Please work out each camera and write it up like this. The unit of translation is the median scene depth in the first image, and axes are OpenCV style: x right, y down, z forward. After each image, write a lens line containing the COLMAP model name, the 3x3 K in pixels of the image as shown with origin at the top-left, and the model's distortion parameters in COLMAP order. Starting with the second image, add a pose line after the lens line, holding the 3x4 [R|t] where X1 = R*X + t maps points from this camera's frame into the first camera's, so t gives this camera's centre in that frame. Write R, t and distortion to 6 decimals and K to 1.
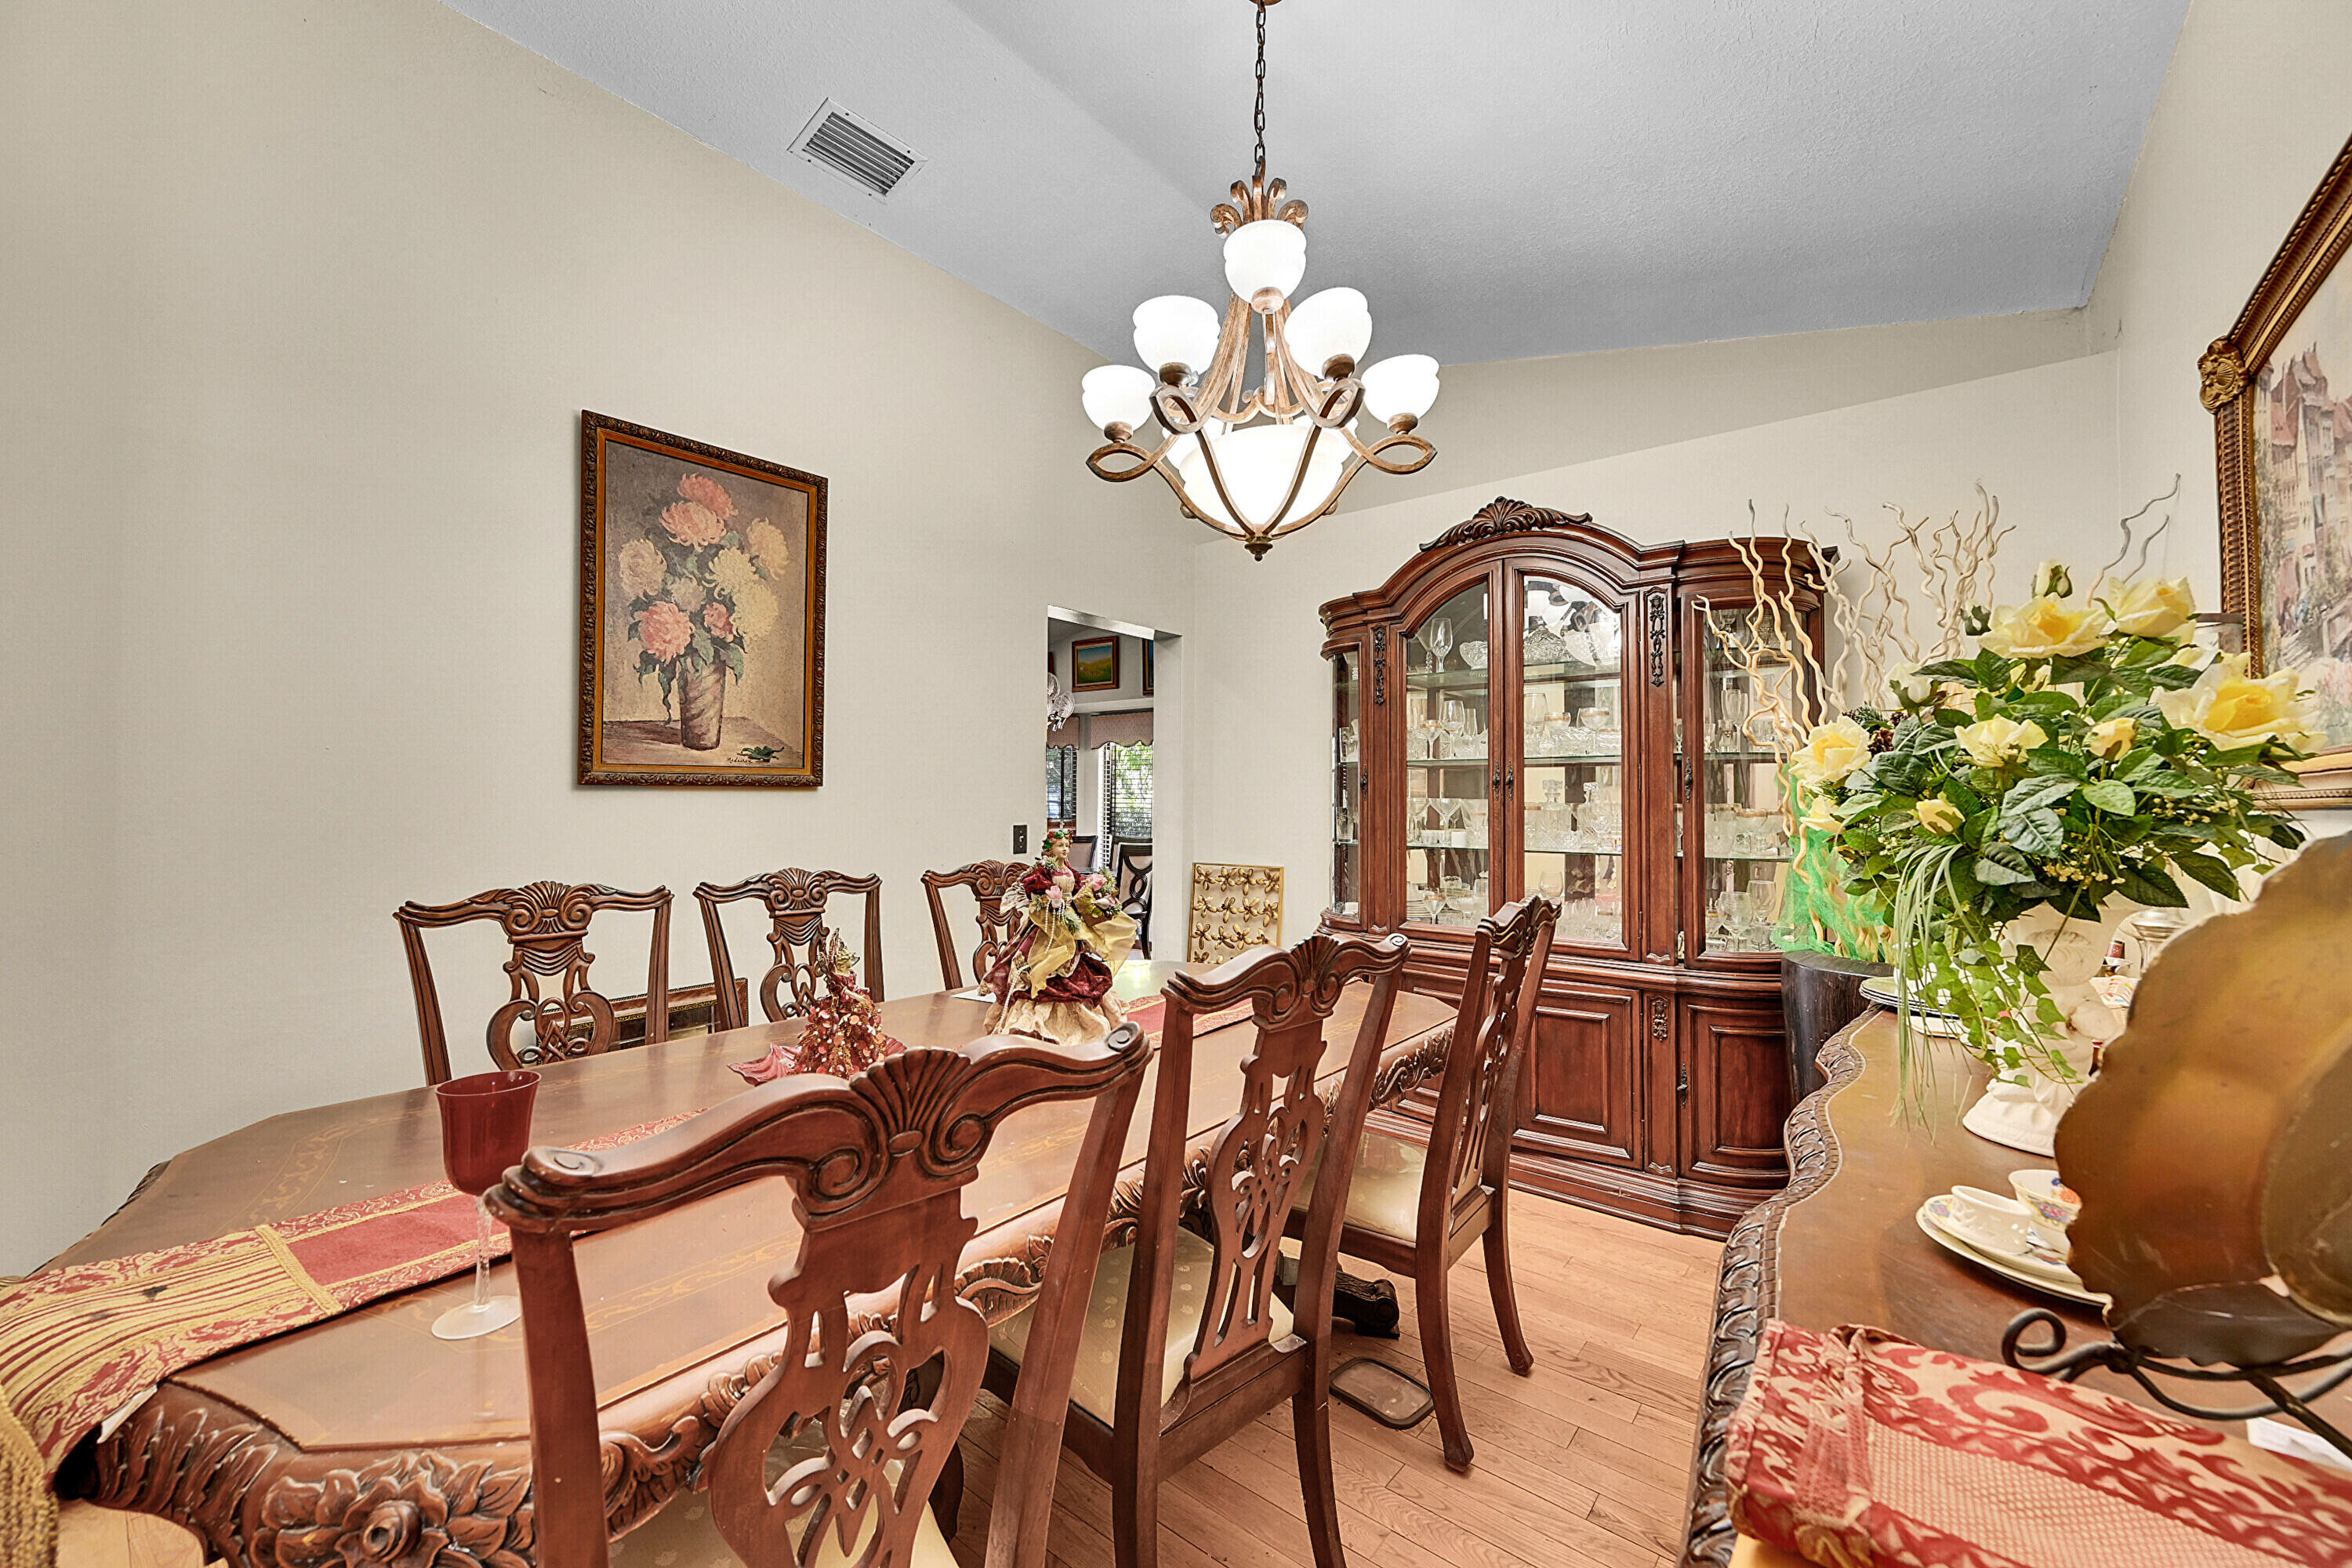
lens RADIAL K [[925.4, 0, 1177.2], [0, 925.4, 796.8], [0, 0, 1]] dist [-0.005563, 0.000691]
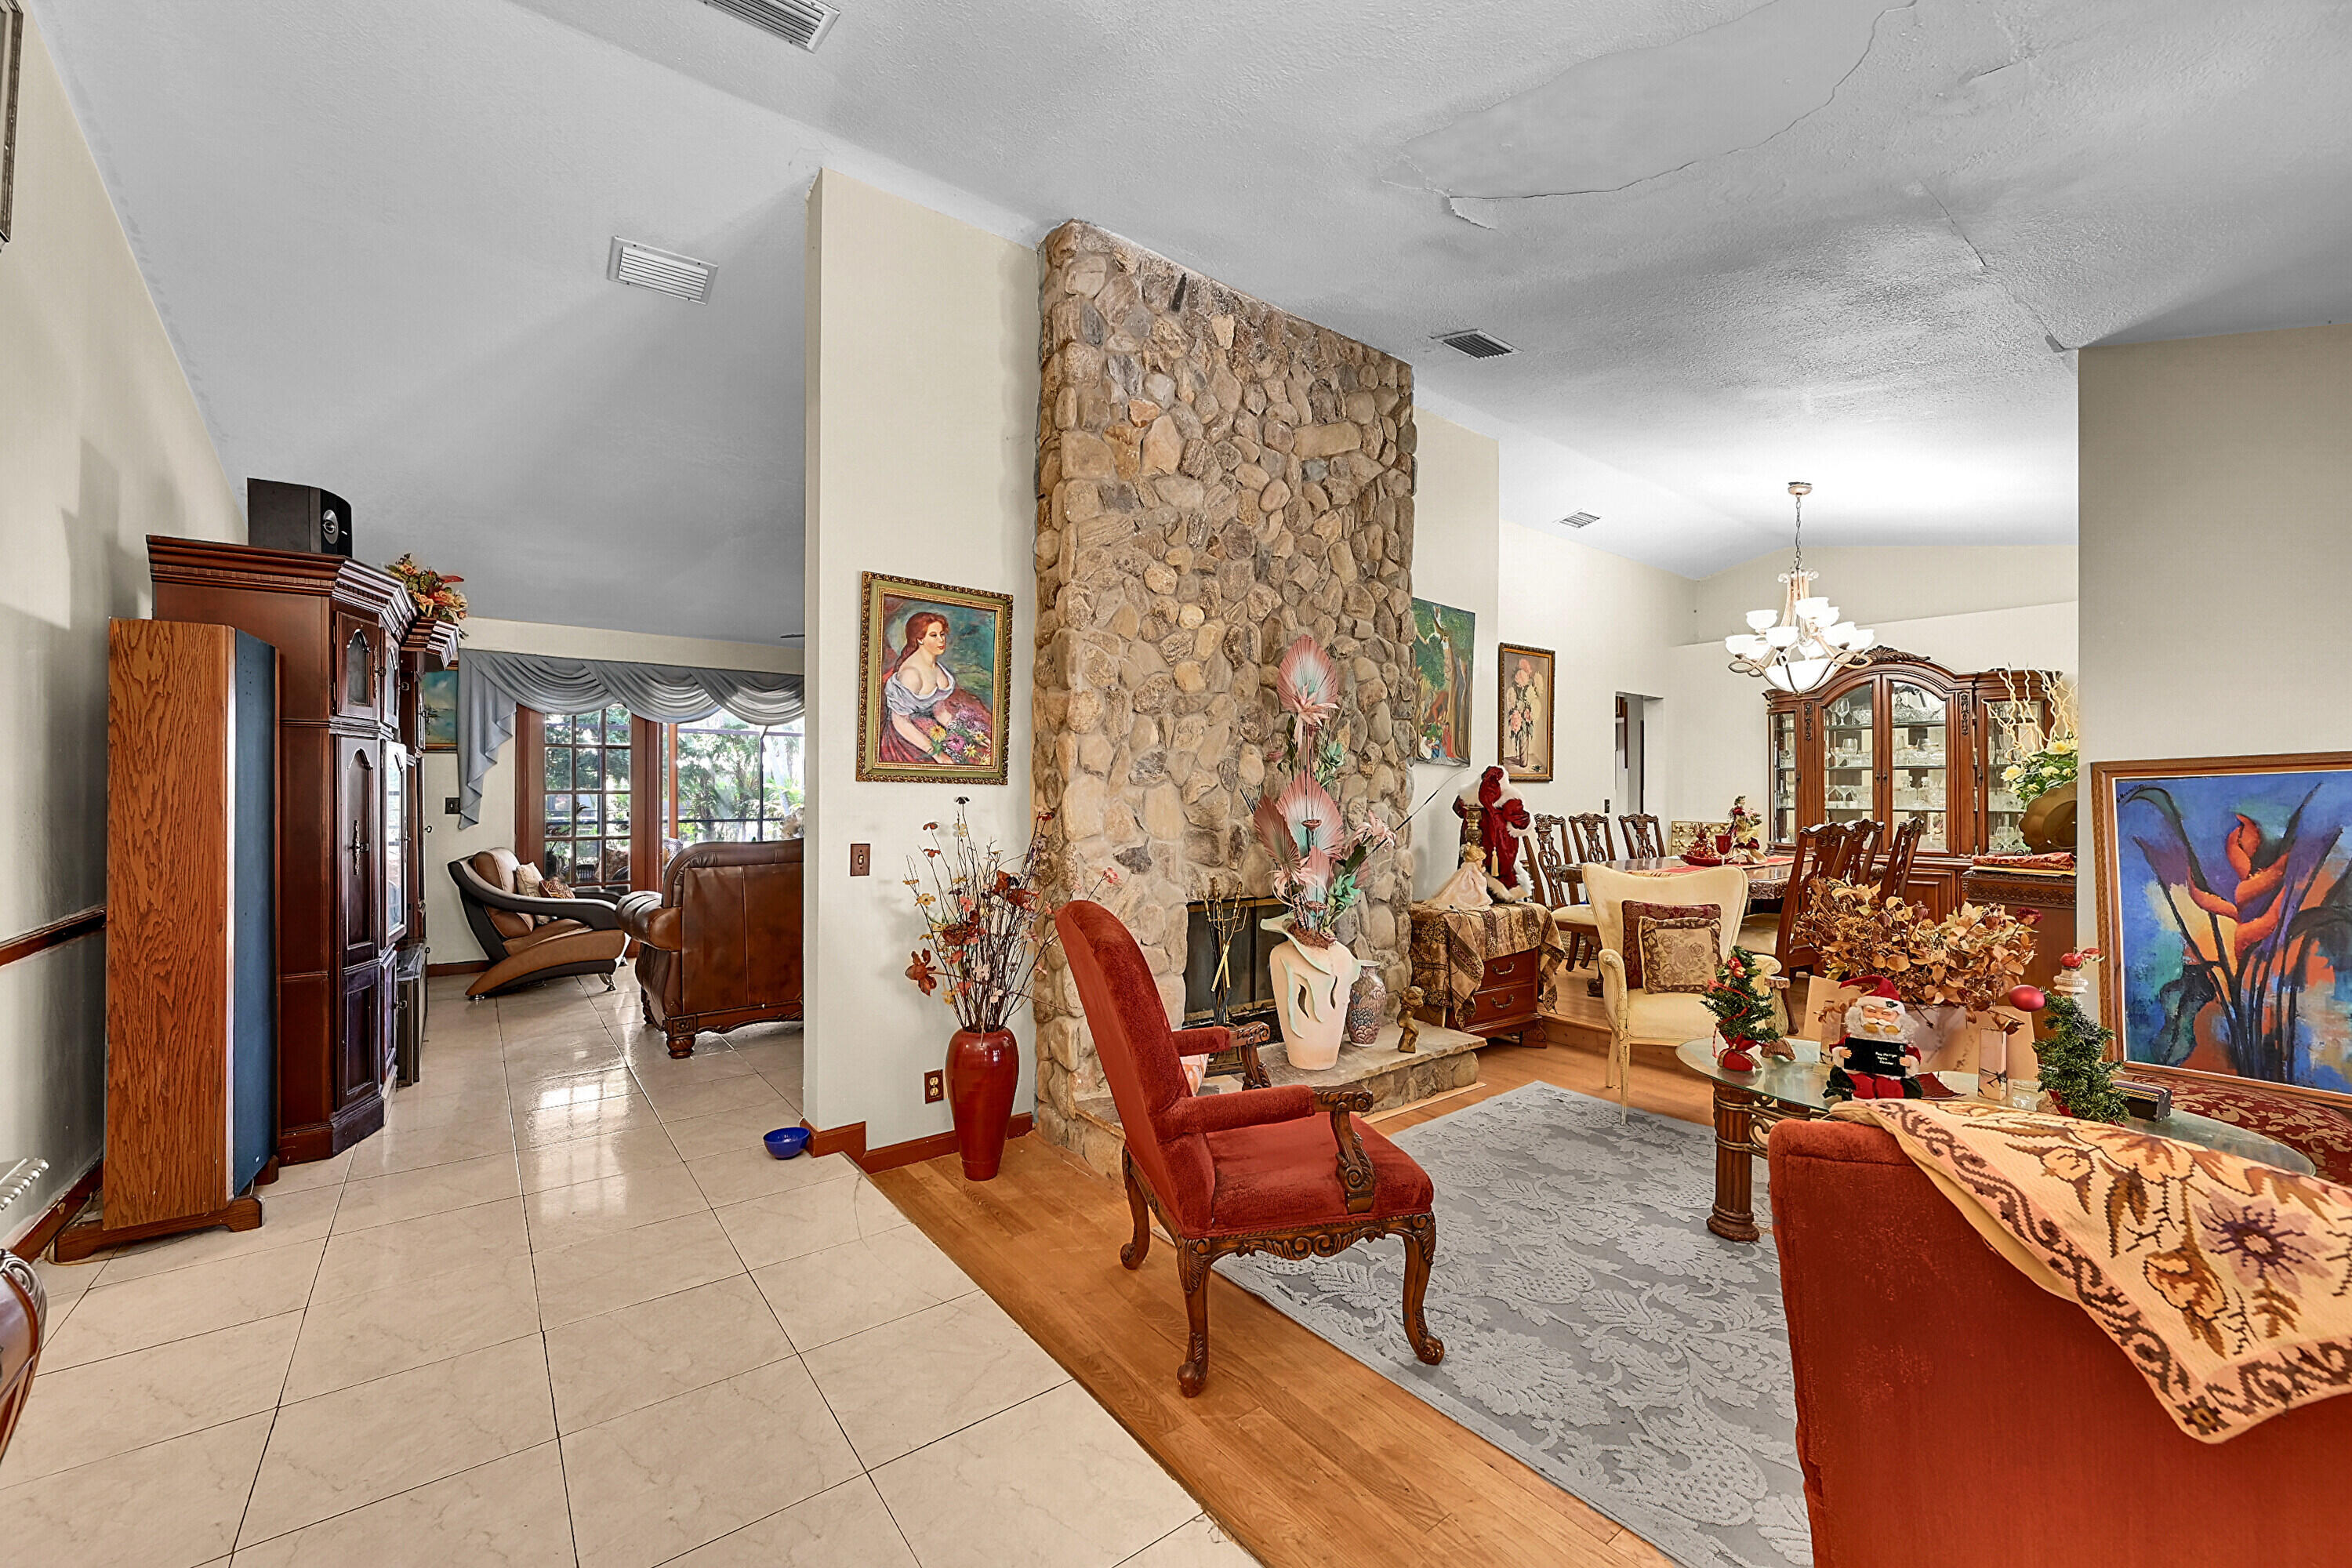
lens RADIAL K [[925.4, 0, 1188.9], [0, 925.4, 789.8], [0, 0, 1]] dist [-0.005563, 0.000691]
pose [[0.975332, -0.005027, -0.220688, -0.791169], [0.005410, 0.999985, 0.001127, 0.001687], [0.220679, -0.002293, 0.975344, -1.538792]]
